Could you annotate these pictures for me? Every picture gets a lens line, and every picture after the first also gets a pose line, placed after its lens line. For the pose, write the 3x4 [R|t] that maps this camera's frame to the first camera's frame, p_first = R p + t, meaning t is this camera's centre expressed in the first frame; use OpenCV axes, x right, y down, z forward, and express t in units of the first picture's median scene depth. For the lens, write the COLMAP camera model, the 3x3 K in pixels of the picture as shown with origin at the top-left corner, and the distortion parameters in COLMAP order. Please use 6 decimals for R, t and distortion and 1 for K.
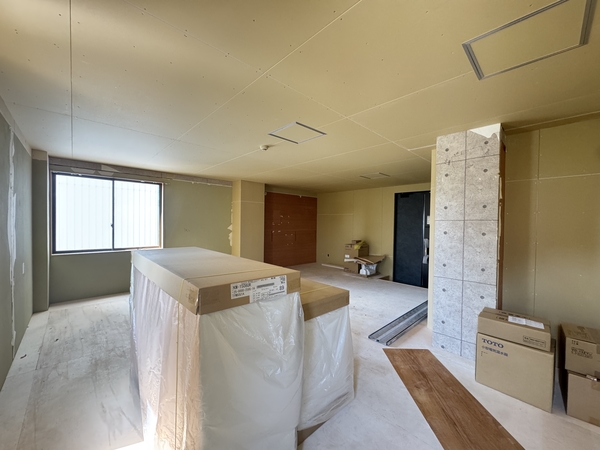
lens RADIAL K [[240.1, 0, 300.0], [0, 240.1, 225.0], [0, 0, 1]] dist [-0.001094, -0.000192]
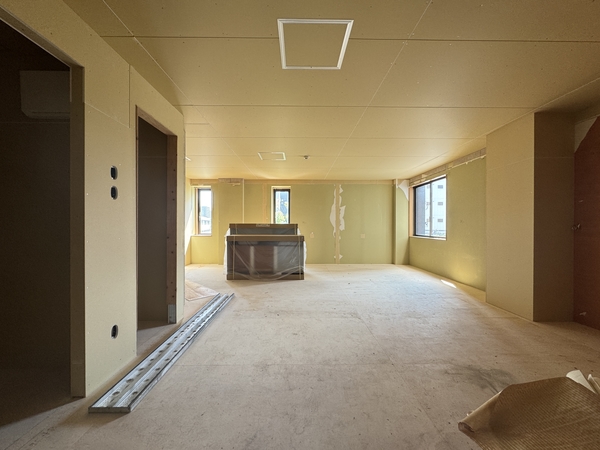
lens RADIAL K [[240.1, 0, 300.0], [0, 240.1, 225.0], [0, 0, 1]] dist [-0.001094, -0.000192]
pose [[-0.679753, -0.014170, -0.733304, 0.902319], [-0.019123, 0.999816, -0.001593, 0.083294], [0.733192, 0.012940, -0.679899, 1.933488]]
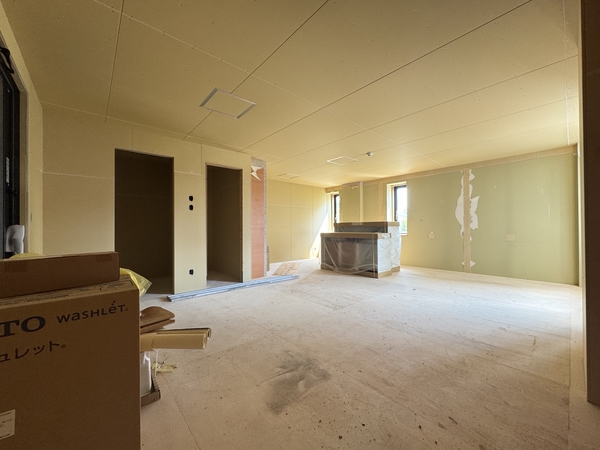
lens RADIAL K [[240.1, 0, 300.0], [0, 240.1, 225.0], [0, 0, 1]] dist [-0.001094, -0.000192]
pose [[-0.999285, -0.006554, 0.037225, 0.201493], [-0.006515, 0.999978, 0.001175, 0.097992], [-0.037232, 0.000931, -0.999306, 2.415322]]
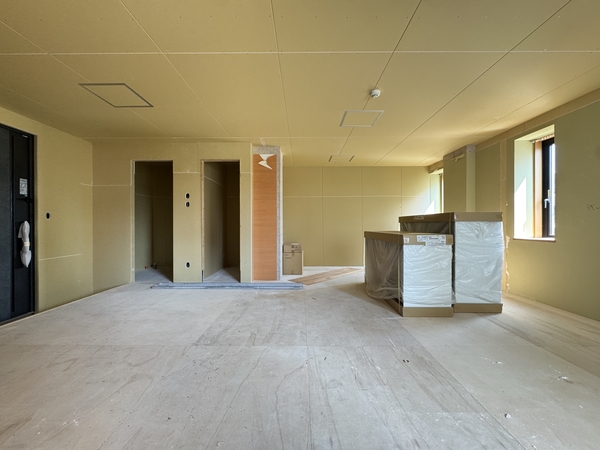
lens RADIAL K [[240.1, 0, 300.0], [0, 240.1, 225.0], [0, 0, 1]] dist [-0.001094, -0.000192]
pose [[-0.721397, -0.012837, 0.692403, -0.527005], [0.000098, 0.999826, 0.018639, 0.101245], [-0.692522, 0.013514, -0.721270, 1.748986]]
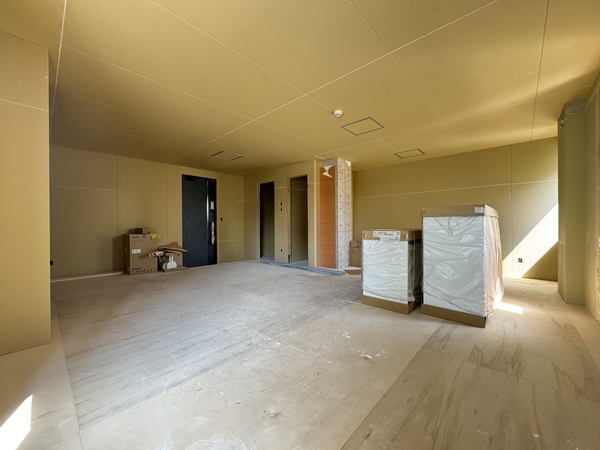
lens RADIAL K [[240.1, 0, 300.0], [0, 240.1, 225.0], [0, 0, 1]] dist [-0.001094, -0.000192]
pose [[-0.067278, -0.013713, 0.997640, -1.105037], [0.016721, 0.999750, 0.014870, 0.111719], [-0.997594, 0.017682, -0.067032, 1.222219]]
